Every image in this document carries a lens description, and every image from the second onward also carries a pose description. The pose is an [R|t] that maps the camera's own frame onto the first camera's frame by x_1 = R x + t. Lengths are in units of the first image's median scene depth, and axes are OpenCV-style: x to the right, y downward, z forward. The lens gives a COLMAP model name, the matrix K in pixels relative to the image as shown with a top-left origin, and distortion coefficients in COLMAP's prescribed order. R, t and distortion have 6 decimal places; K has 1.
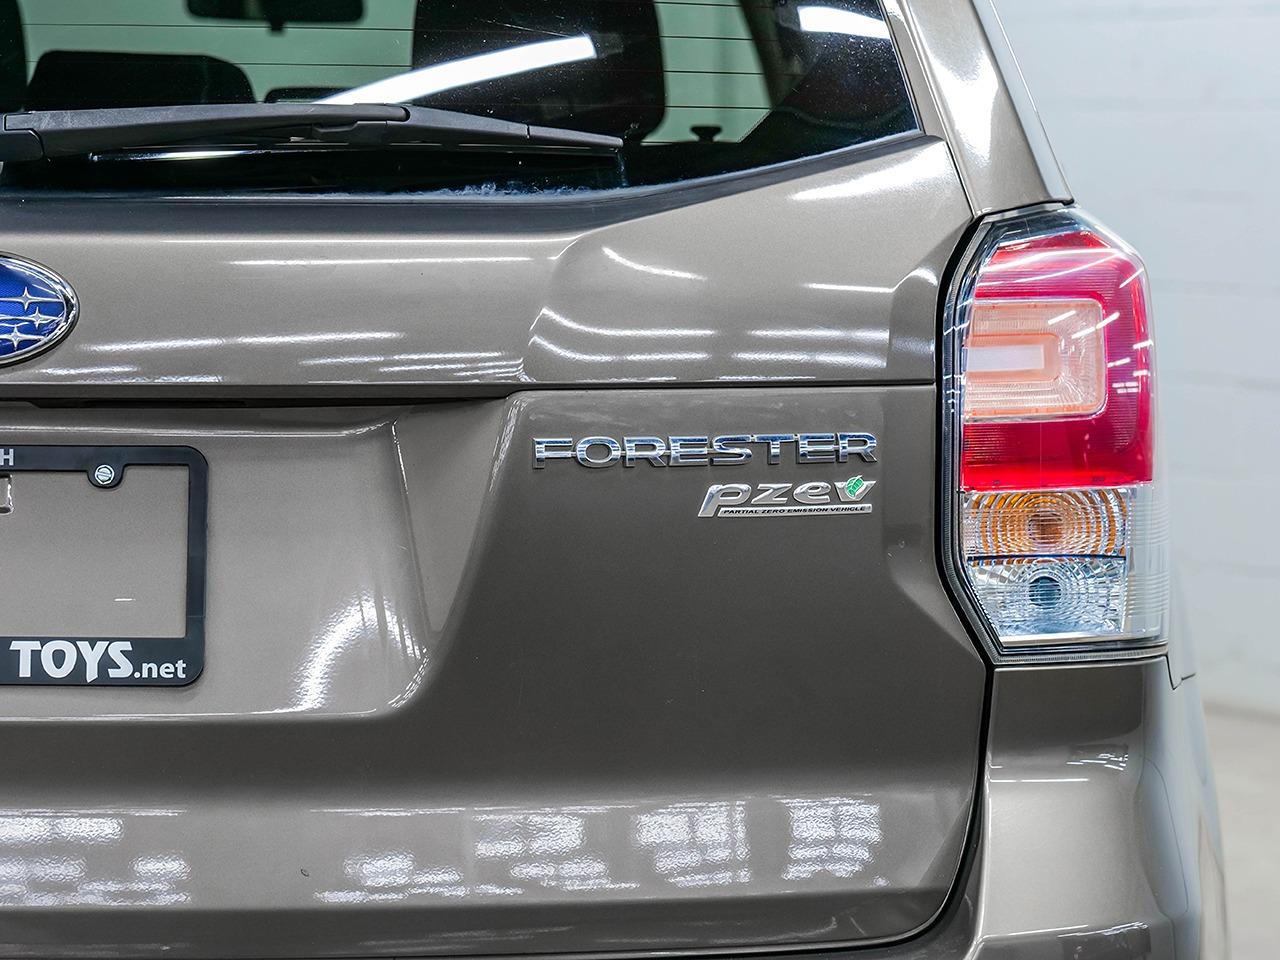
lens RADIAL K [[4277.4, 0, 640.0], [0, 4277.4, 480.0], [0, 0, 1]] dist [0.014355, -3.566550]
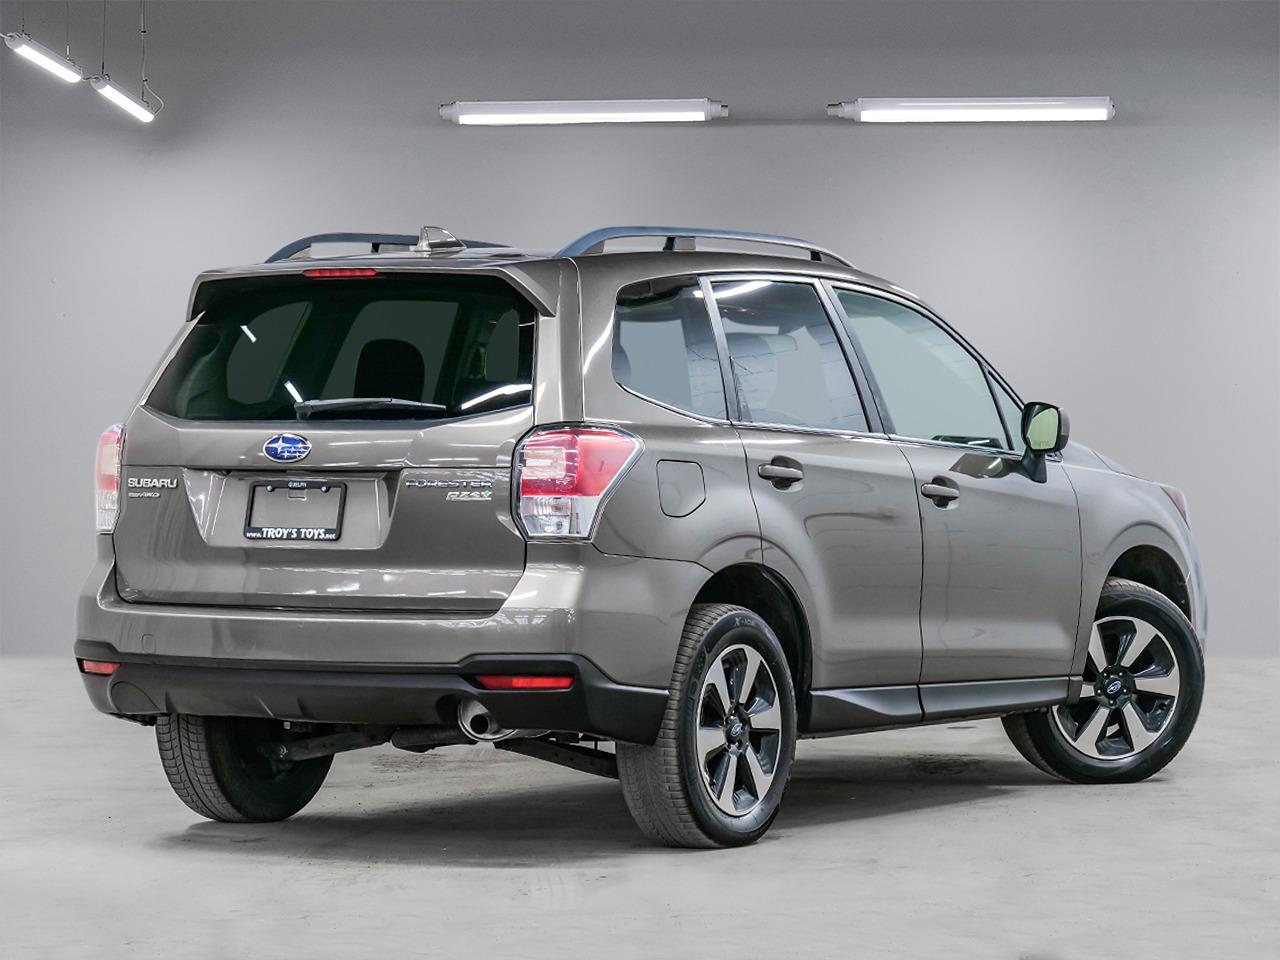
lens RADIAL K [[4277.4, 0, 640.0], [0, 4277.4, 480.0], [0, 0, 1]] dist [0.014355, -3.566550]
pose [[0.865285, 0.003254, -0.501270, 2.148653], [-0.029370, 0.998590, -0.044215, 0.159266], [0.500420, 0.052980, 0.864161, -2.342247]]
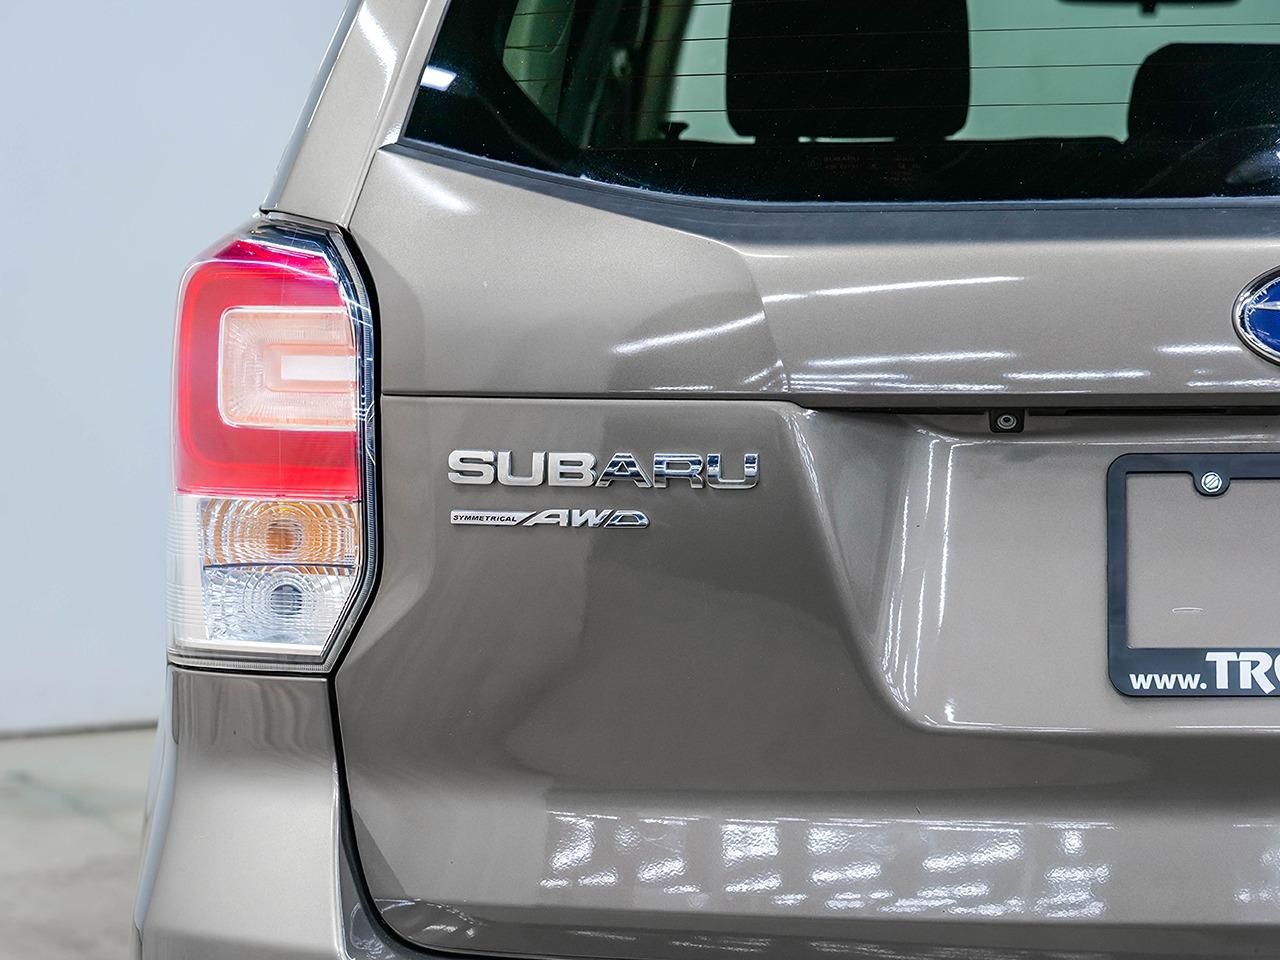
lens RADIAL K [[4277.4, 0, 640.0], [0, 4277.4, 480.0], [0, 0, 1]] dist [0.014355, -3.566550]
pose [[0.996594, -0.012269, -0.081543, -0.235935], [0.012839, 0.999897, 0.006471, -0.010214], [0.081456, -0.007496, 0.996649, 0.005153]]
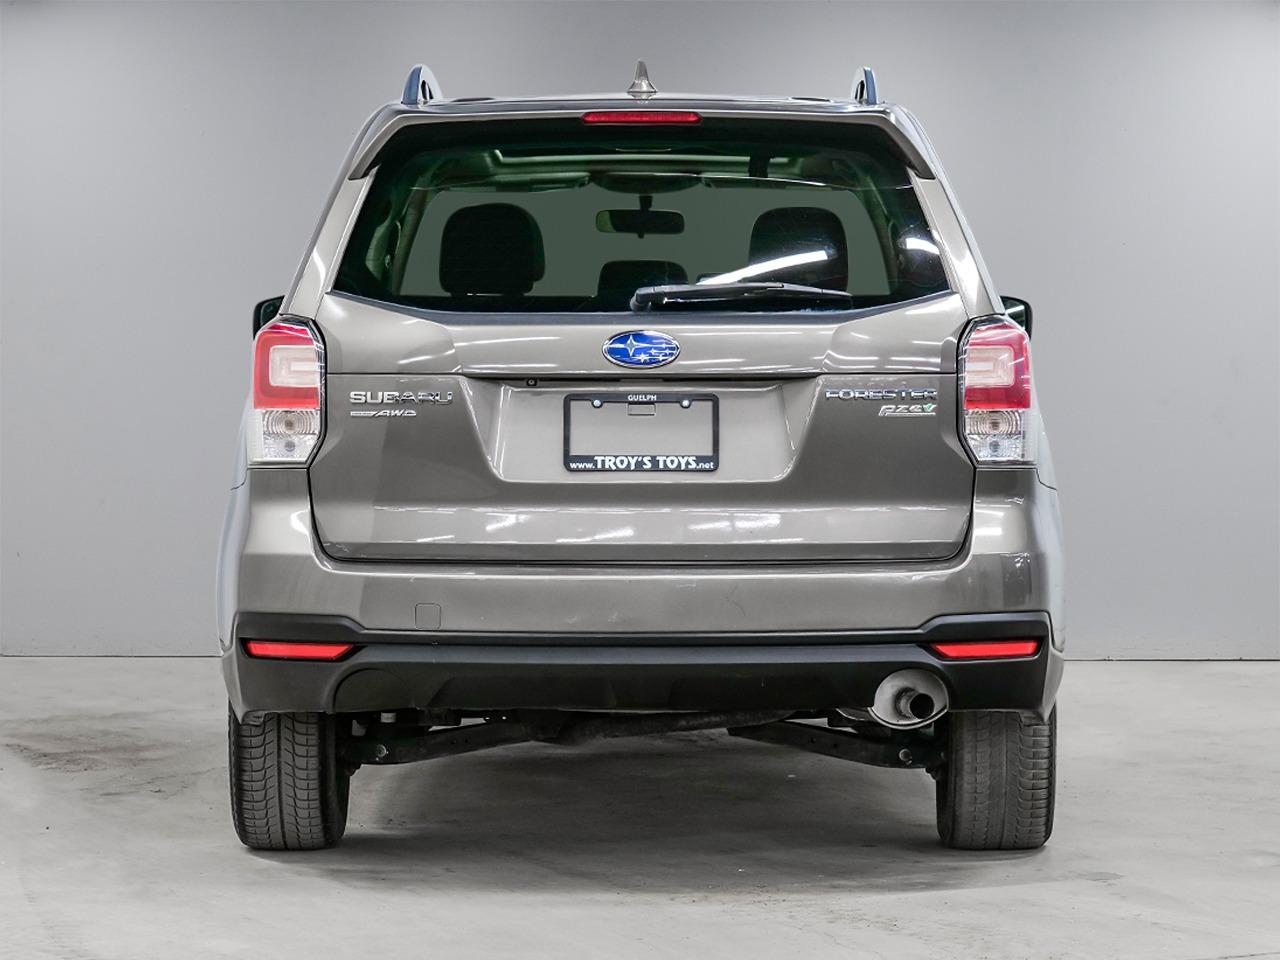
lens RADIAL K [[4277.4, 0, 640.0], [0, 4277.4, 480.0], [0, 0, 1]] dist [0.014355, -3.566550]
pose [[0.999884, -0.004211, -0.014669, -0.111288], [0.003739, 0.999479, -0.032047, 0.149991], [0.014796, 0.031989, 0.999379, -2.041167]]
